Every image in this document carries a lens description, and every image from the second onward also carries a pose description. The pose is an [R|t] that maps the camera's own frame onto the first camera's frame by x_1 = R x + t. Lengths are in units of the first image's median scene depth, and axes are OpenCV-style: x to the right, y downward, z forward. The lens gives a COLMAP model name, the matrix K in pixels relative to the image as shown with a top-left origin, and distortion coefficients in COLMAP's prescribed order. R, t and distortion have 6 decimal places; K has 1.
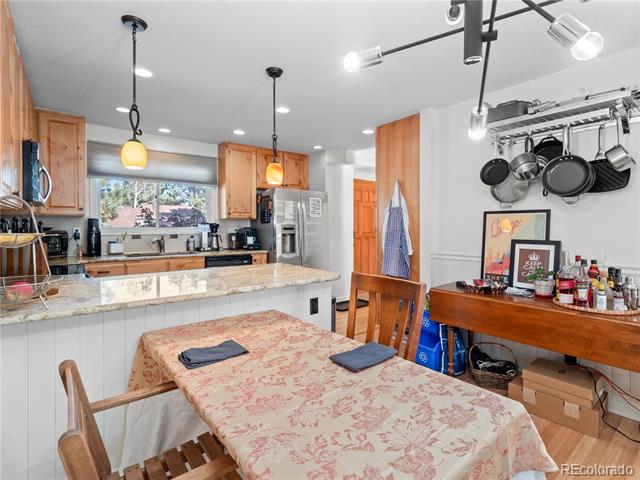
lens RADIAL K [[315.8, 0, 326.2], [0, 315.8, 229.2], [0, 0, 1]] dist [0.003058, -0.000951]
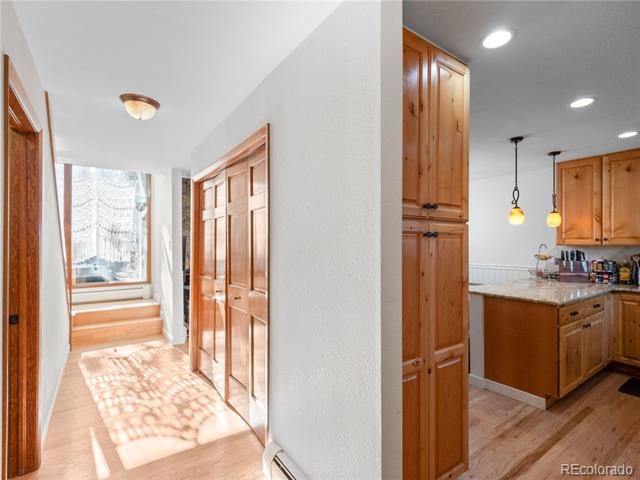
lens RADIAL K [[315.8, 0, 320.0], [0, 315.8, 243.4], [0, 0, 1]] dist [0.003058, -0.000951]
pose [[-0.997788, -0.000393, 0.066469, 0.310052], [0.000214, 0.999958, 0.009135, -0.042507], [-0.066470, 0.009129, -0.997747, 1.301866]]
